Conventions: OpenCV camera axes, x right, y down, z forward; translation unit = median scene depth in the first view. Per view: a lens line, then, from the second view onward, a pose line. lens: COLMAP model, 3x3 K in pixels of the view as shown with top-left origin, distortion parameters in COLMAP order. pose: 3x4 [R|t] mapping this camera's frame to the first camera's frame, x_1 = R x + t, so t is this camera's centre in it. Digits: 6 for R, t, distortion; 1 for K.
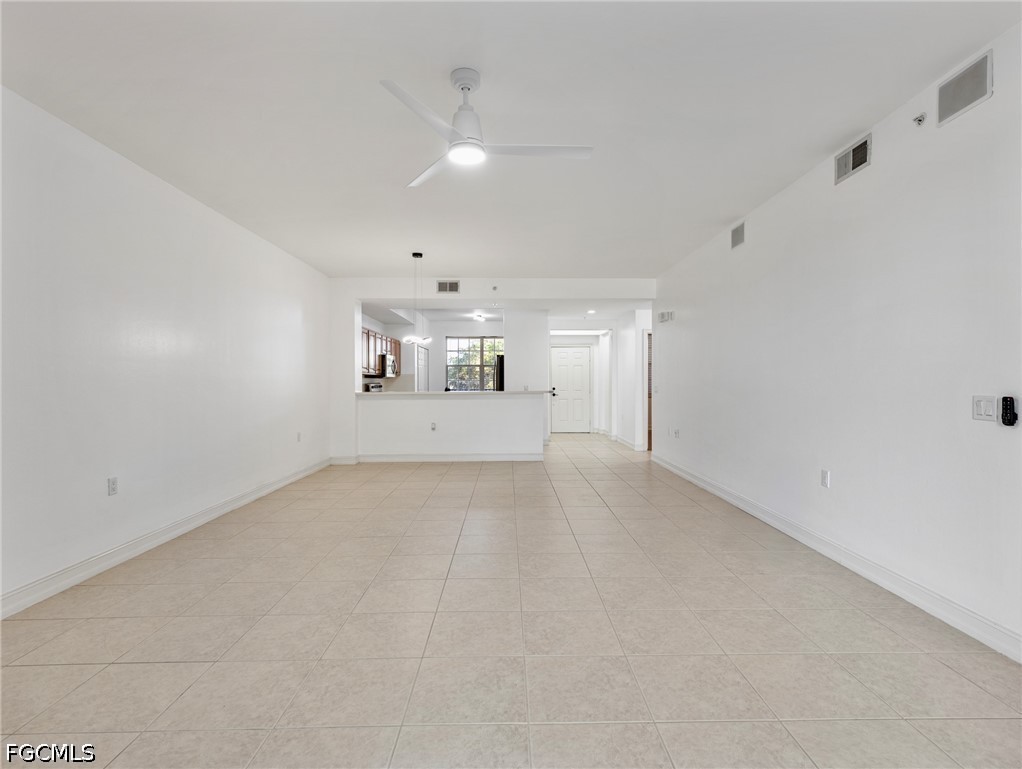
lens RADIAL K [[520.8, 0, 509.6], [0, 520.8, 380.5], [0, 0, 1]] dist [0.011407, -0.001736]
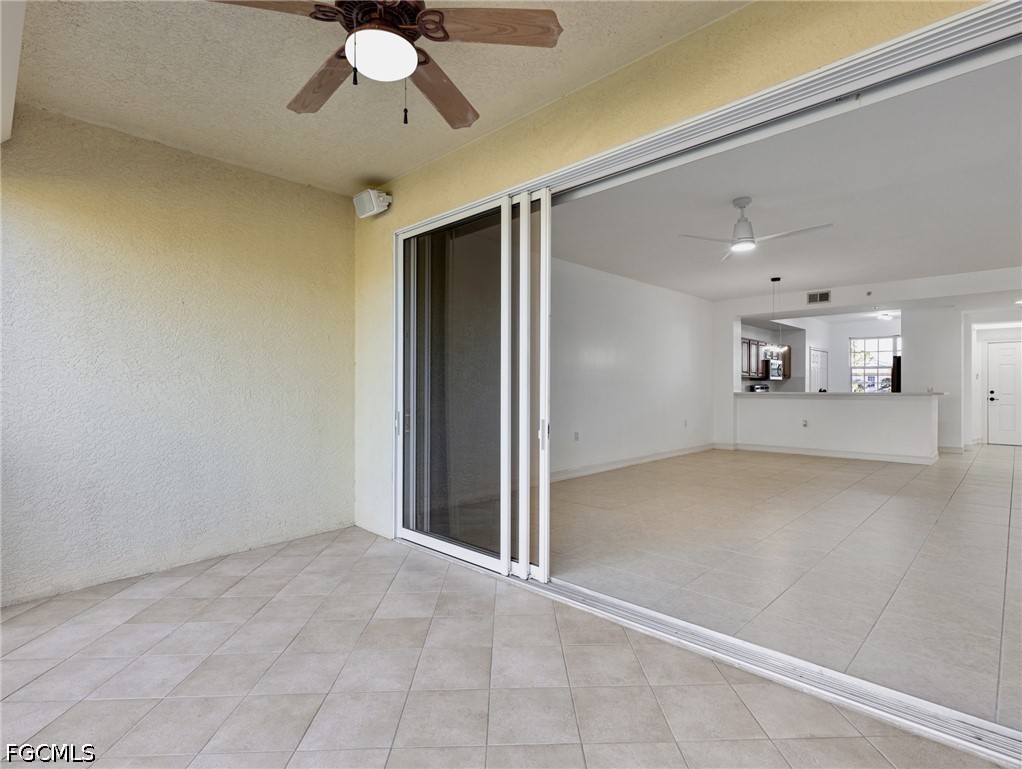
lens RADIAL K [[520.8, 0, 510.6], [0, 520.8, 383.7], [0, 0, 1]] dist [0.011407, -0.001736]
pose [[0.712271, 0.000050, -0.701905, 0.191228], [-0.000055, 1.000000, 0.000016, 0.003331], [0.701905, 0.000027, 0.712271, -0.245811]]
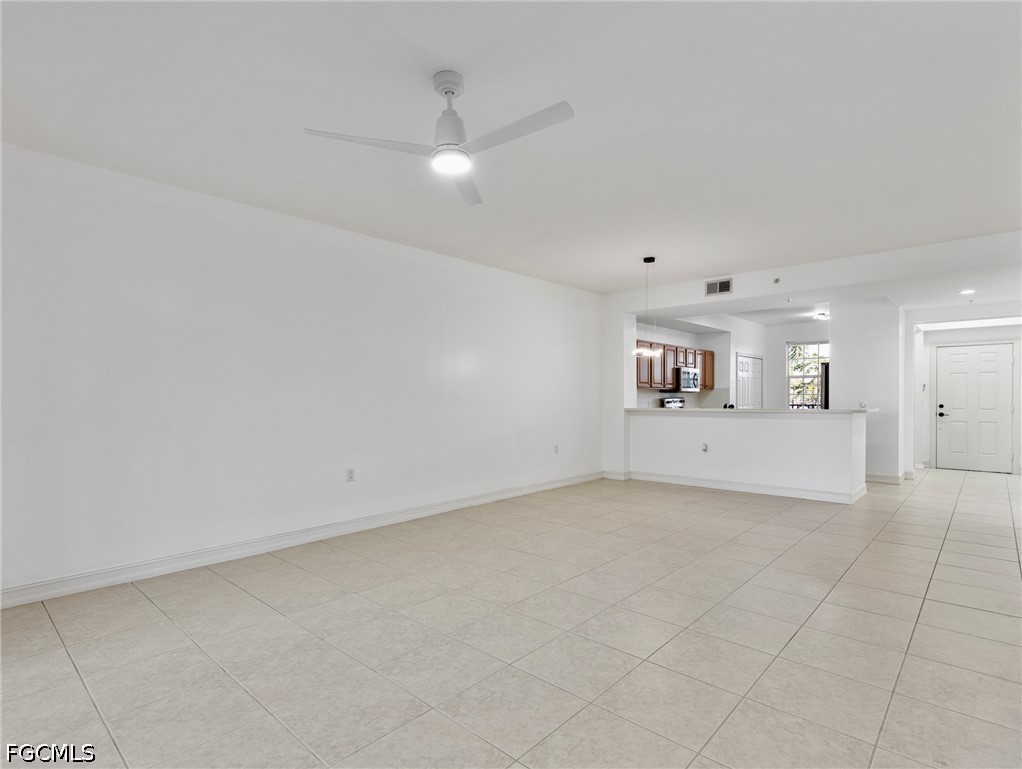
lens RADIAL K [[520.8, 0, 512.1], [0, 520.8, 400.5], [0, 0, 1]] dist [0.011407, -0.001736]
pose [[0.730392, 0.006361, -0.682999, 0.219029], [0.003693, 0.999905, 0.013261, -0.004892], [0.683019, -0.012208, 0.730299, 0.128607]]
